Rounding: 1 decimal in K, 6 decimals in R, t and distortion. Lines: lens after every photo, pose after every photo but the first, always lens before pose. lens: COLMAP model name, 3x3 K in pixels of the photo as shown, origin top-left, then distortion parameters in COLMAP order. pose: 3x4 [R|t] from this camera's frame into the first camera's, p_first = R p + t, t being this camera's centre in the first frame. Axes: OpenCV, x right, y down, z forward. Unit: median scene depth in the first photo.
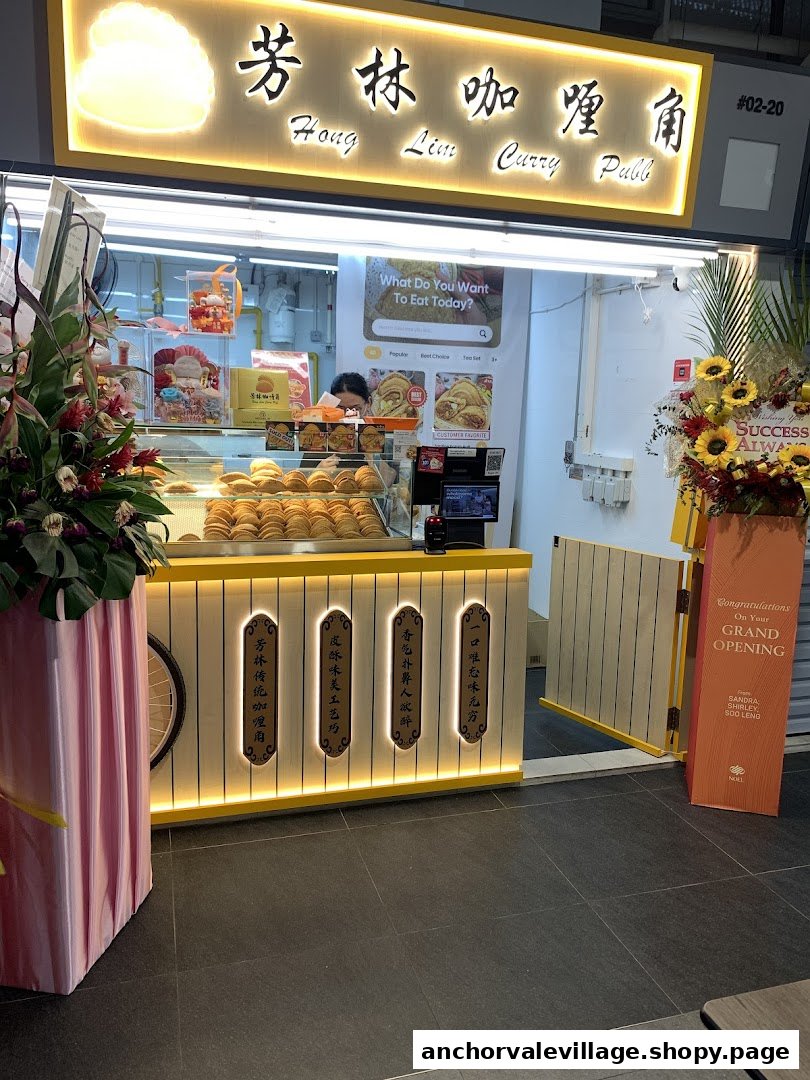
lens RADIAL K [[842.0, 0, 405.0], [0, 842.0, 540.0], [0, 0, 1]] dist [0.046261, -0.067432]
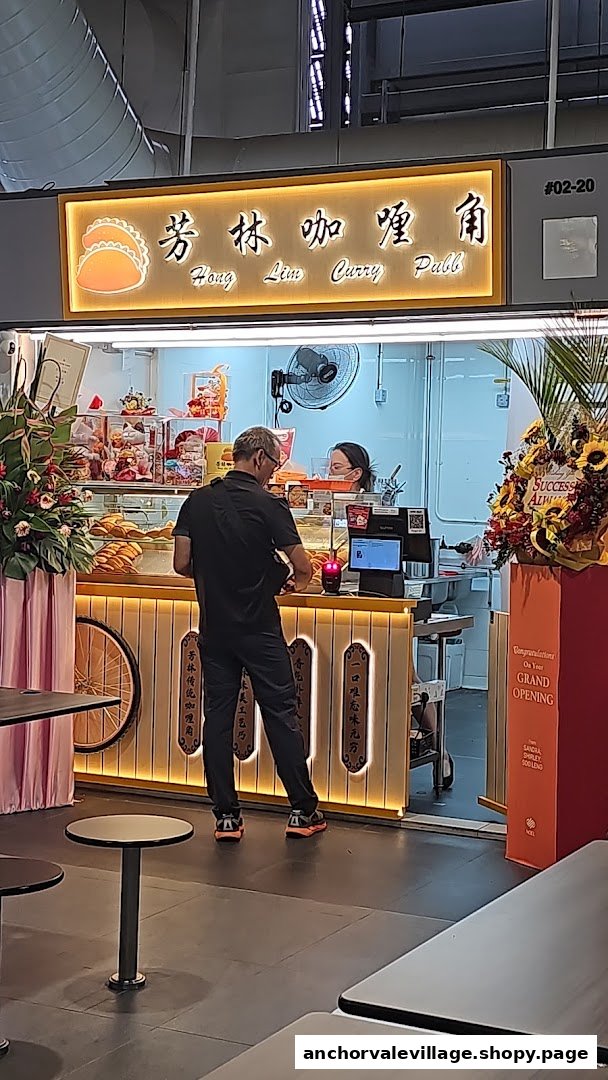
lens RADIAL K [[1622.5, 0, 304.0], [0, 1622.5, 540.0], [0, 0, 1]] dist [0.202805, -1.149232]
pose [[0.708676, 0.009486, -0.705471, 1.782427], [-0.116101, 0.987846, -0.103345, 0.197561], [0.695916, 0.155144, 0.701164, -0.667218]]
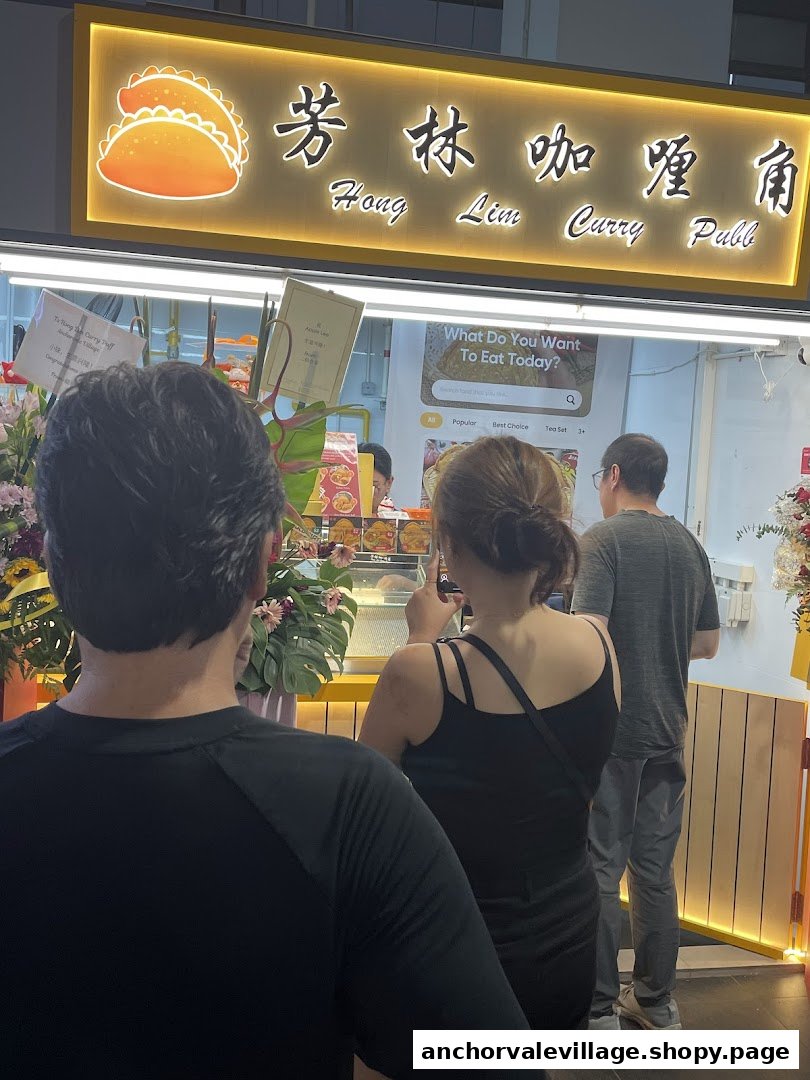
lens RADIAL K [[1163.1, 0, 406.6], [0, 1163.1, 529.1], [0, 0, 1]] dist [0.093462, -0.126502]
pose [[0.996776, 0.030246, -0.074312, 0.041750], [-0.037540, 0.994398, -0.098812, -0.016542], [0.070907, 0.101283, 0.992328, -0.163070]]
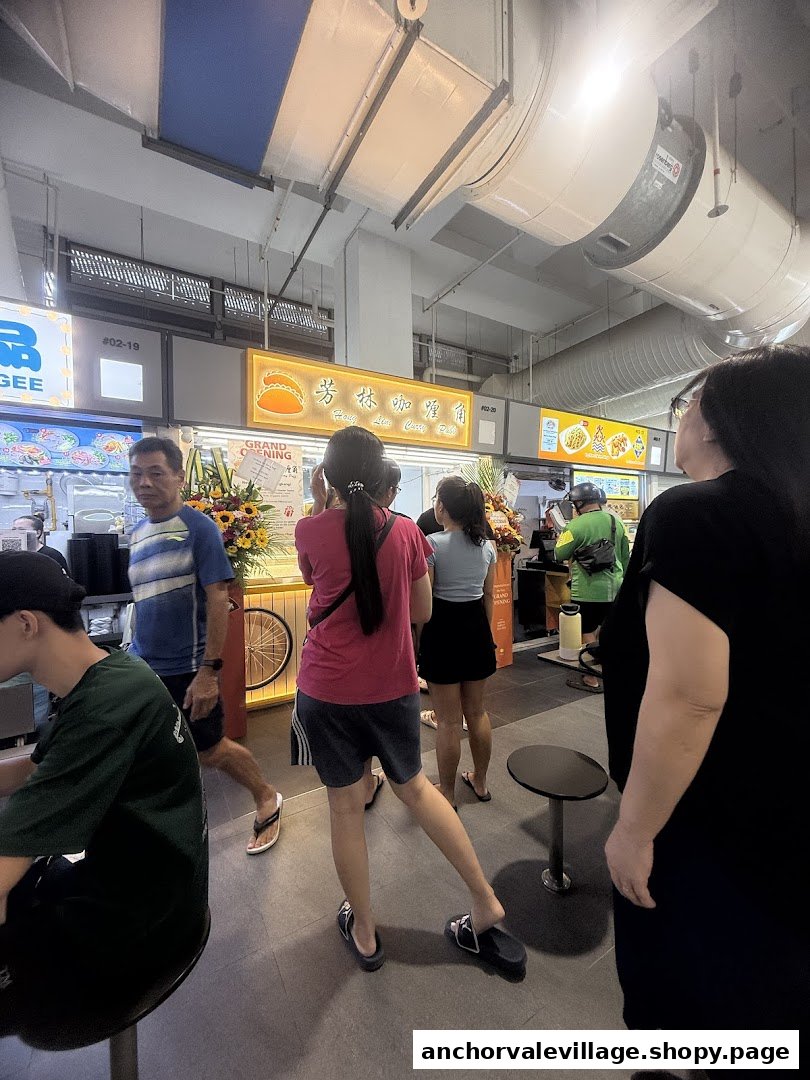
lens RADIAL K [[429.9, 0, 404.6], [0, 429.9, 536.2], [0, 0, 1]] dist [0.000258, 0.000134]
pose [[0.968966, -0.048940, 0.242299, -0.243526], [0.086870, 0.985100, -0.148427, 0.106348], [-0.231425, 0.164869, 0.958781, -0.268655]]
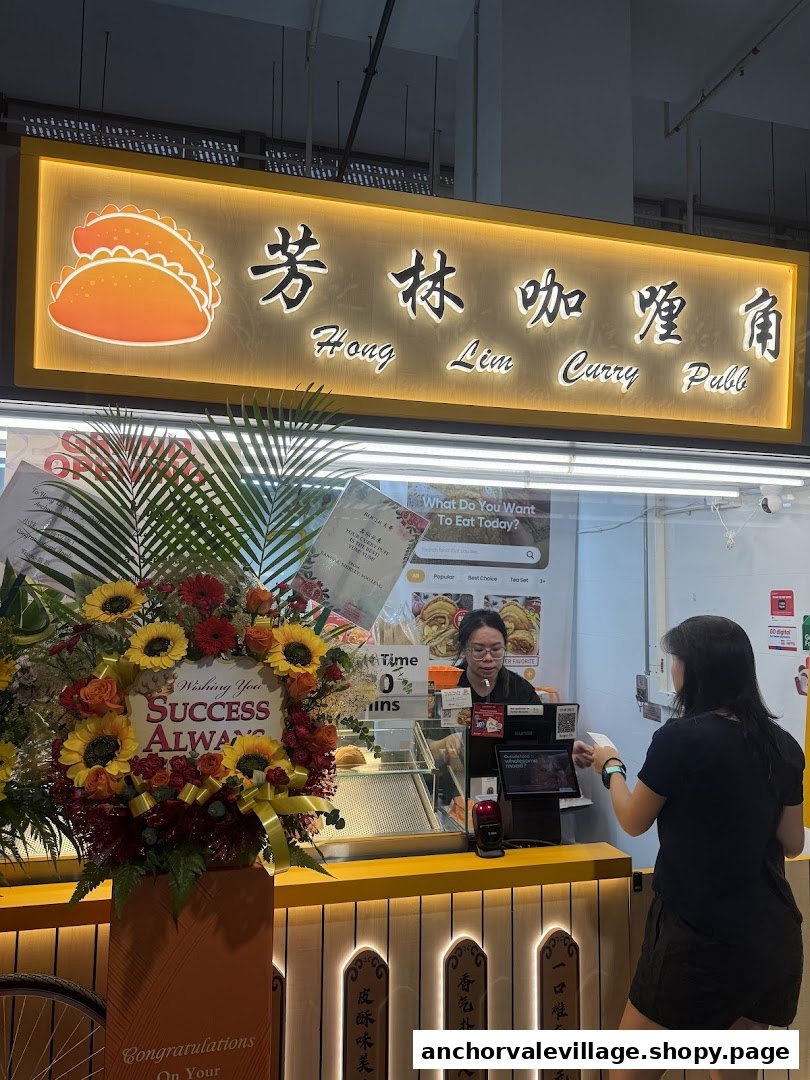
lens RADIAL K [[755.7, 0, 408.3], [0, 755.7, 537.2], [0, 0, 1]] dist [0.139814, -0.286161]
pose [[0.998733, -0.017058, -0.047350, -0.009737], [0.005194, 0.970722, -0.240151, -0.110603], [0.050060, 0.239600, 0.969580, 0.303275]]
